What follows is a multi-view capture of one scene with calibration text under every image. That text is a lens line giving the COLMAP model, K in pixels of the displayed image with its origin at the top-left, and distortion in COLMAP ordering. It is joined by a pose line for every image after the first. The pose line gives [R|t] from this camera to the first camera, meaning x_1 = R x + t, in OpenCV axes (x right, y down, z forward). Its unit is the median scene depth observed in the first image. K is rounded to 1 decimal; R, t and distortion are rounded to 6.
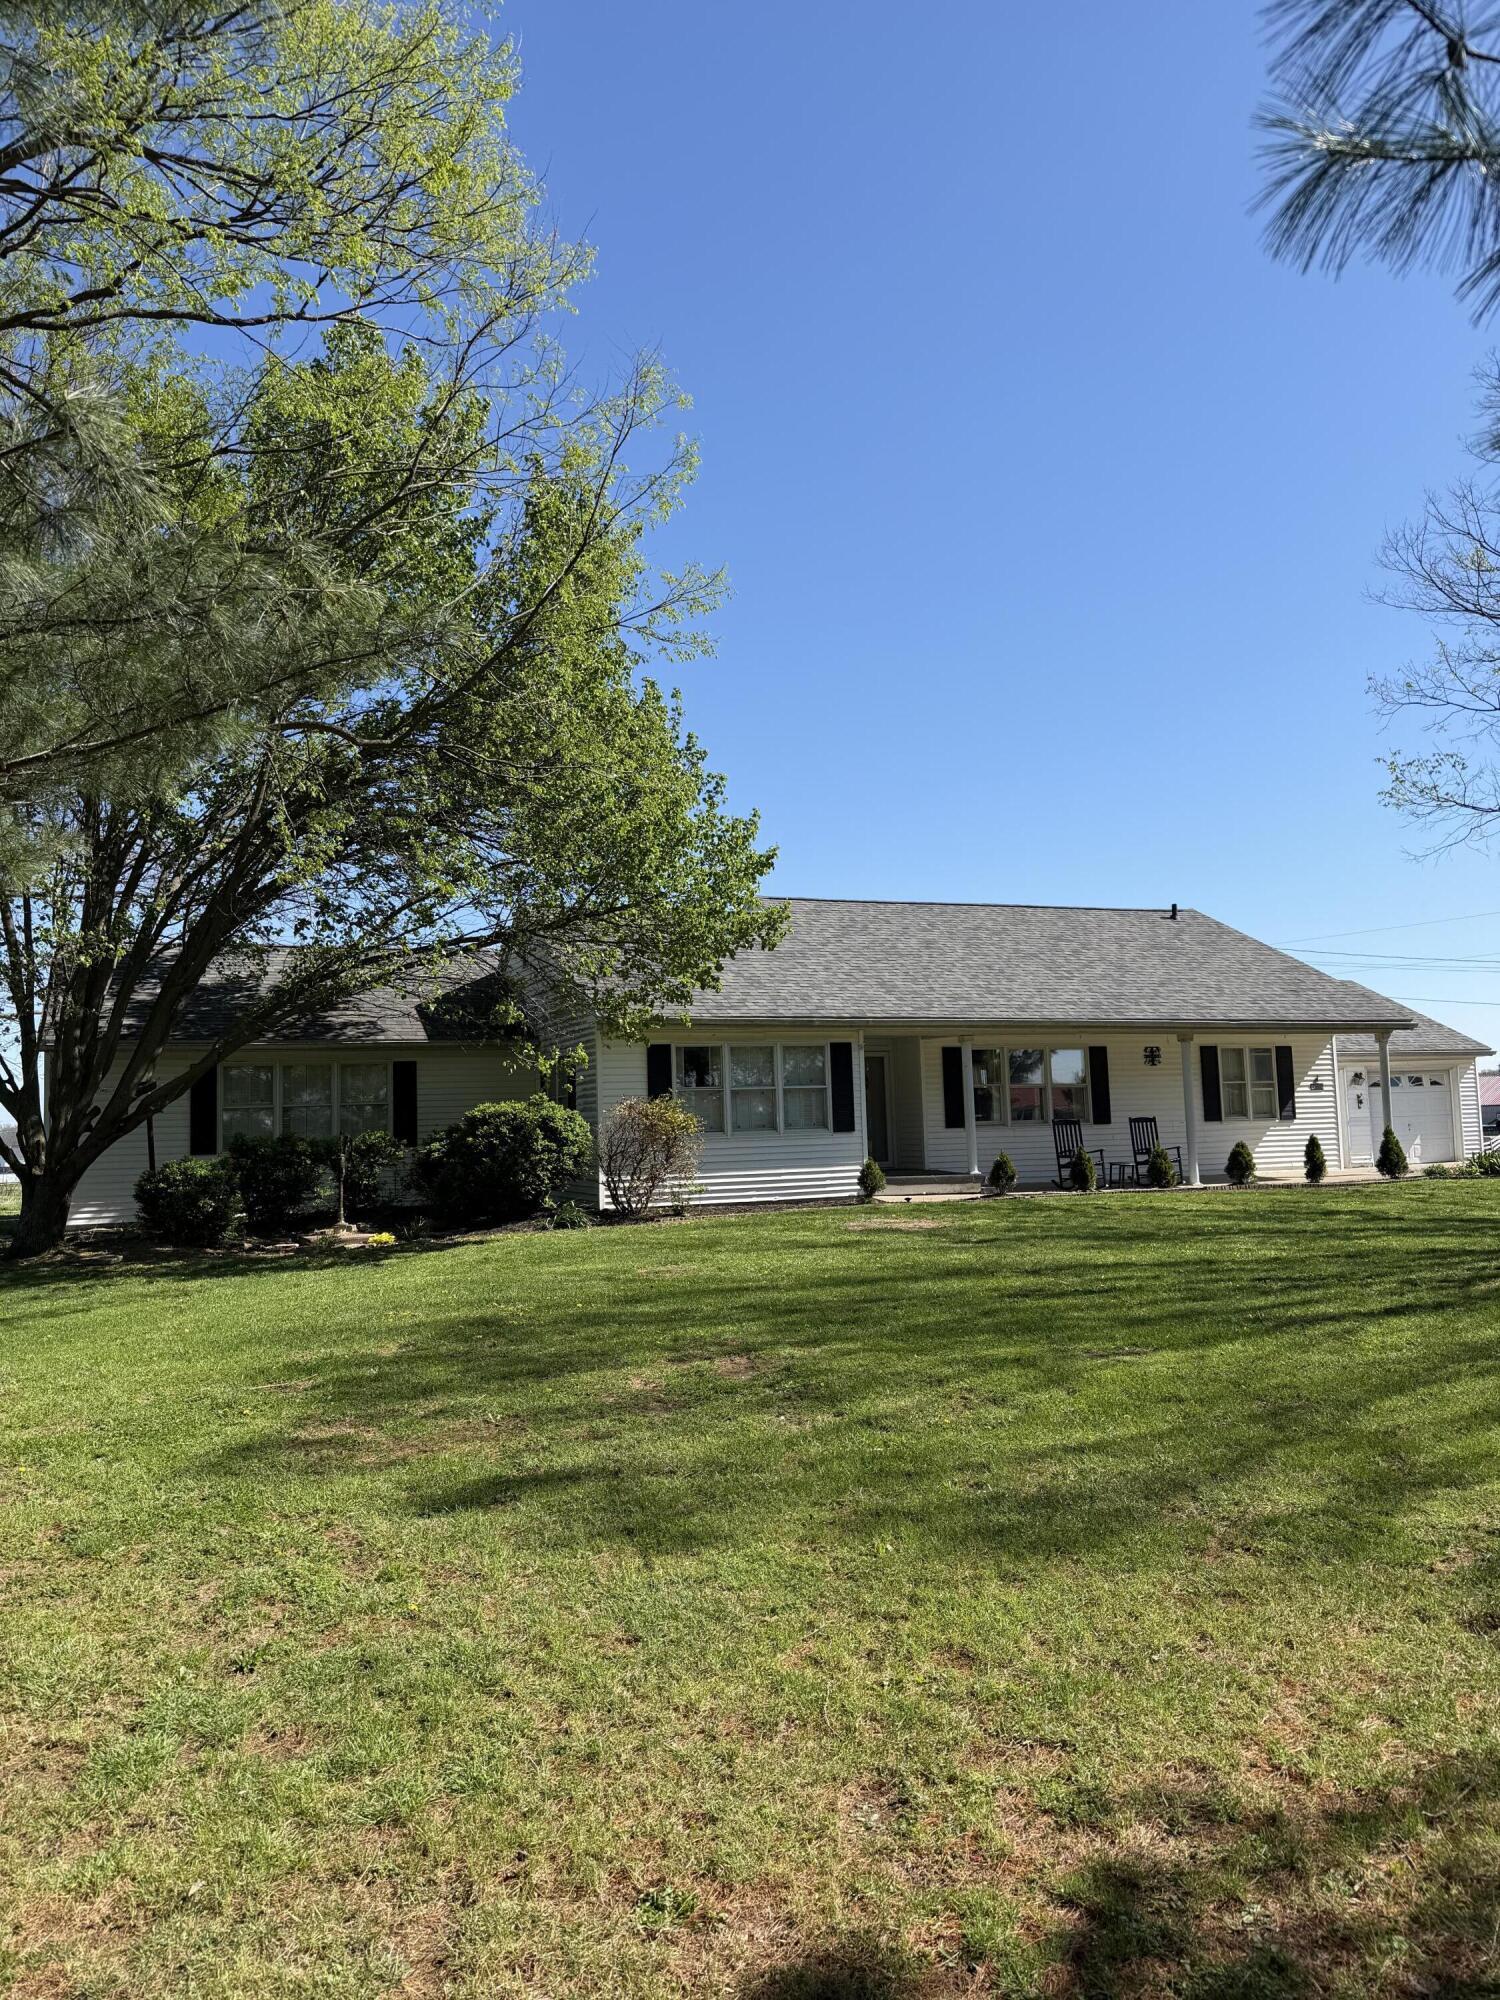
lens RADIAL K [[1382.9, 0, 750.0], [0, 1382.9, 1000.0], [0, 0, 1]] dist [0.036049, -0.001175]
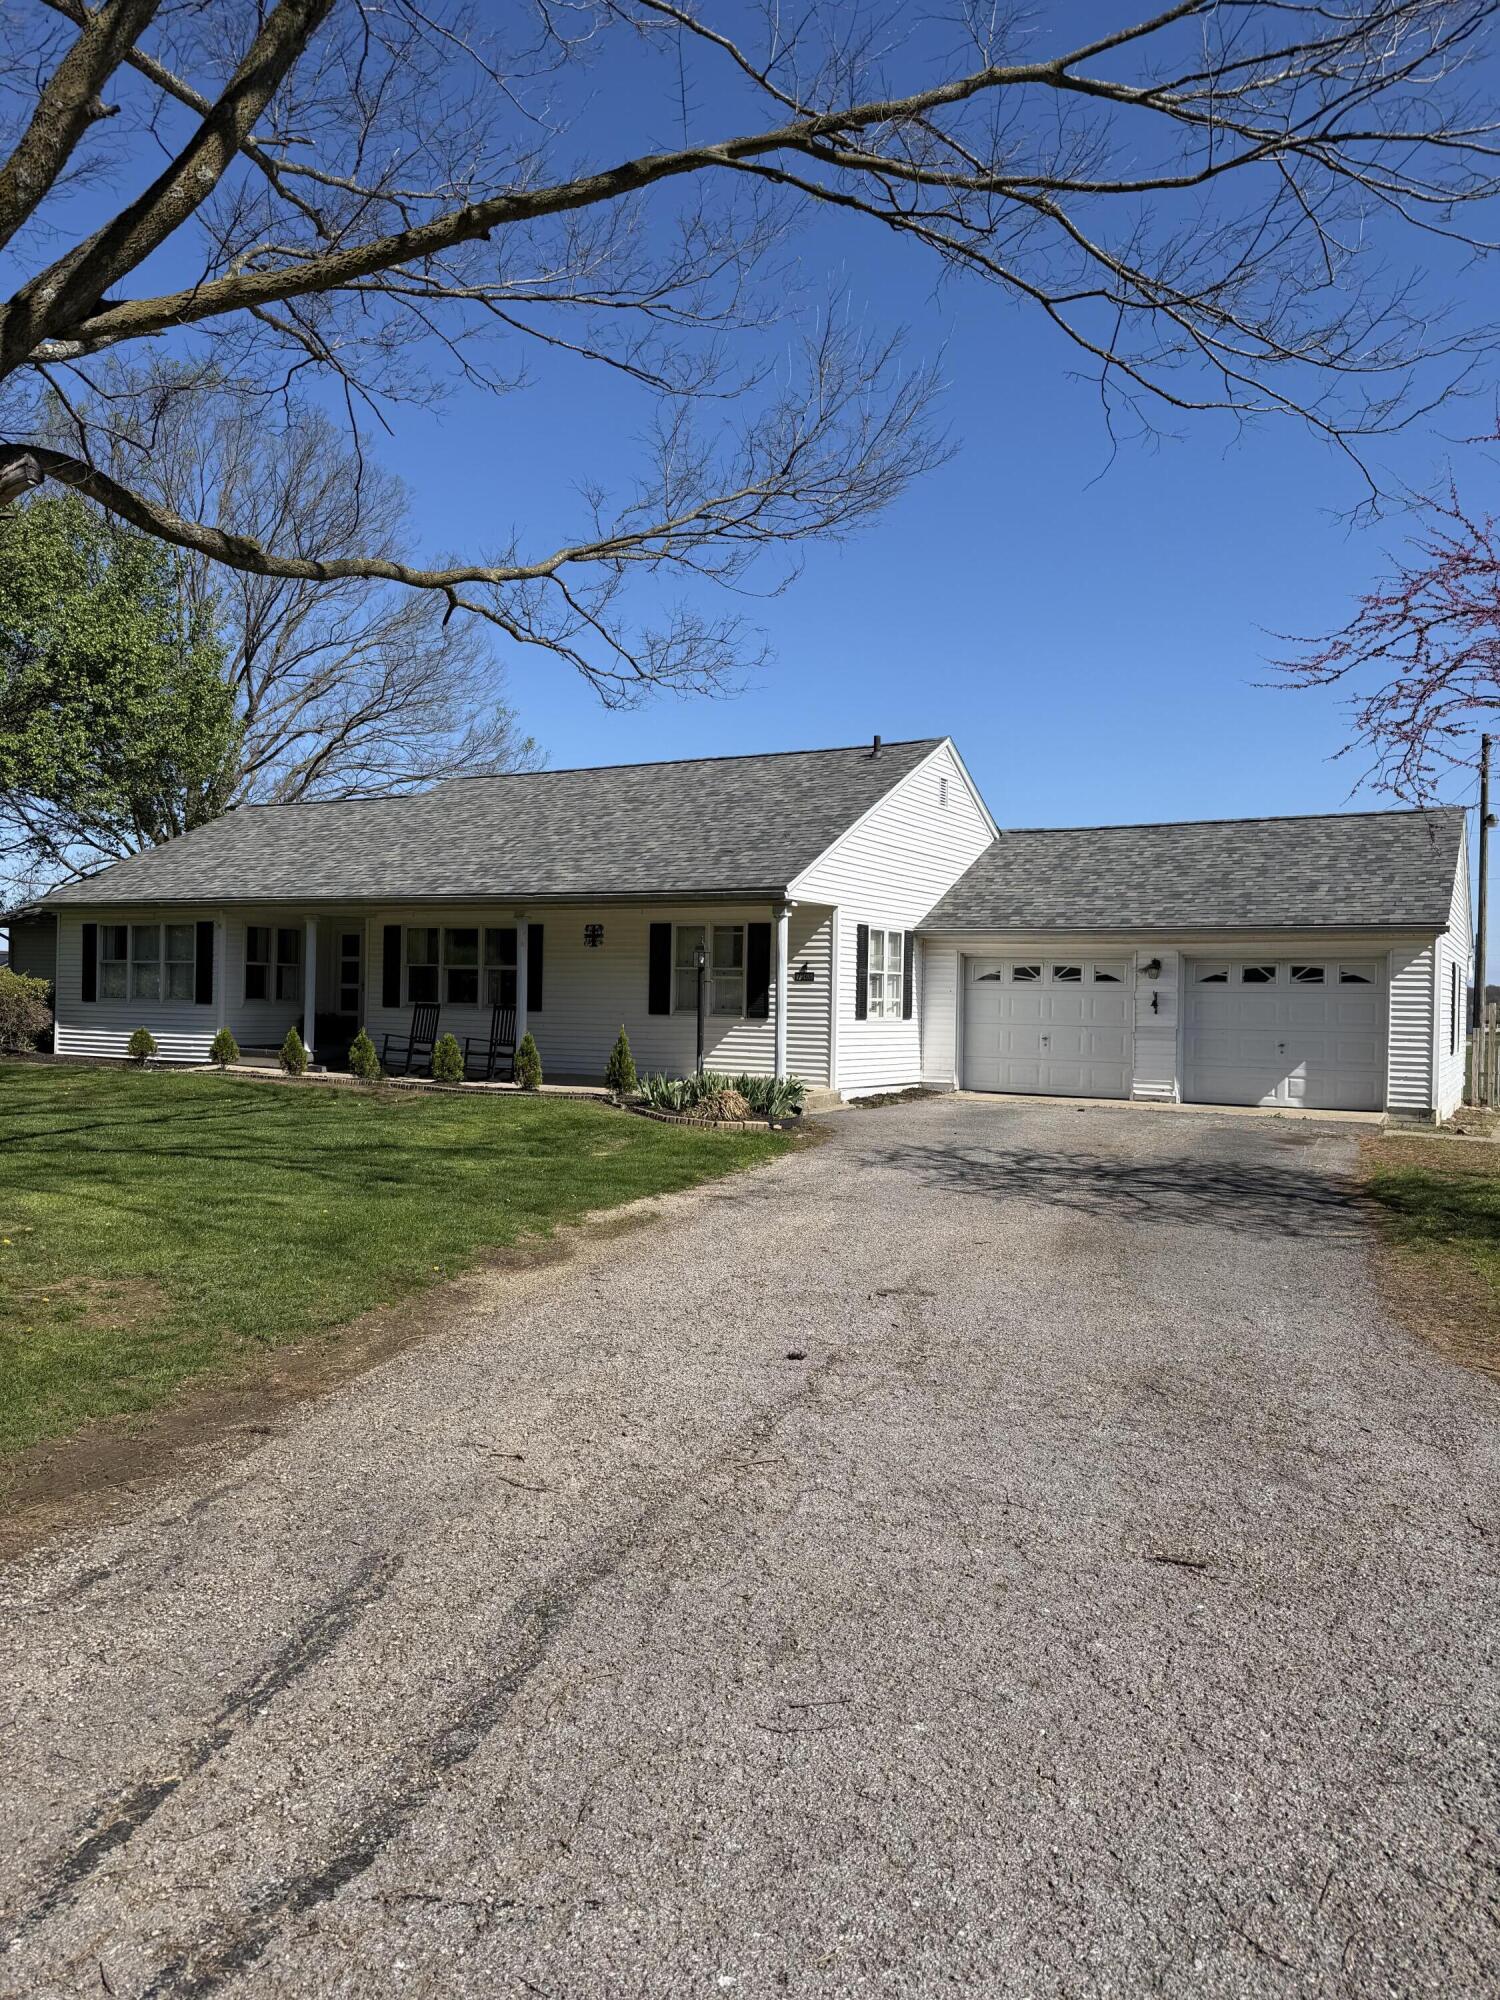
lens RADIAL K [[1382.9, 0, 750.0], [0, 1382.9, 1000.0], [0, 0, 1]] dist [0.036049, -0.001175]
pose [[0.633524, 0.036090, -0.772881, 1.100493], [0.033482, 0.996697, 0.073986, 0.021561], [0.772998, -0.072749, 0.630223, 0.583352]]
